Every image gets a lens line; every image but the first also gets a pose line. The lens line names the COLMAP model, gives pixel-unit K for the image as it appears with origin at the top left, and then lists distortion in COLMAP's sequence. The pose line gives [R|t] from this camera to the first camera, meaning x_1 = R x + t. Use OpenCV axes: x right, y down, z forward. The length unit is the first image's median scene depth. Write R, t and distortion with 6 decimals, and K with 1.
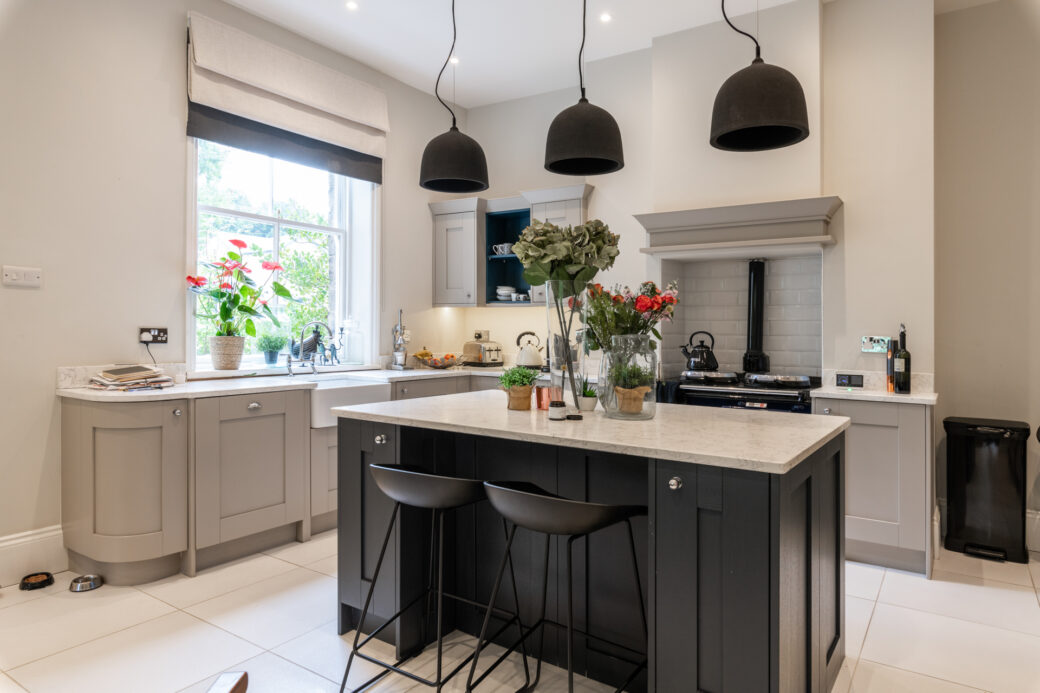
lens RADIAL K [[650.5, 0, 523.9], [0, 650.5, 318.2], [0, 0, 1]] dist [-0.005012, 0.003955]
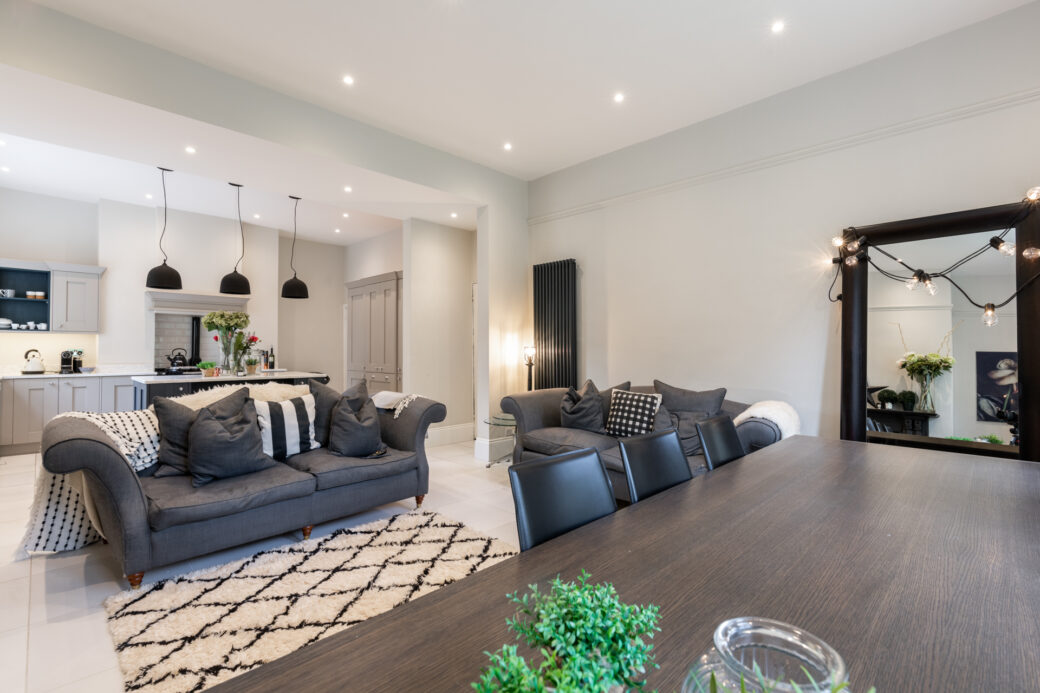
lens RADIAL K [[477.5, 0, 525.4], [0, 477.5, 341.4], [0, 0, 1]] dist [0.005083, 0.001542]
pose [[0.184583, 0.008996, 0.982776, -1.114565], [-0.014908, 0.999869, -0.006353, -0.010526], [-0.982704, -0.013479, 0.184693, -0.442564]]
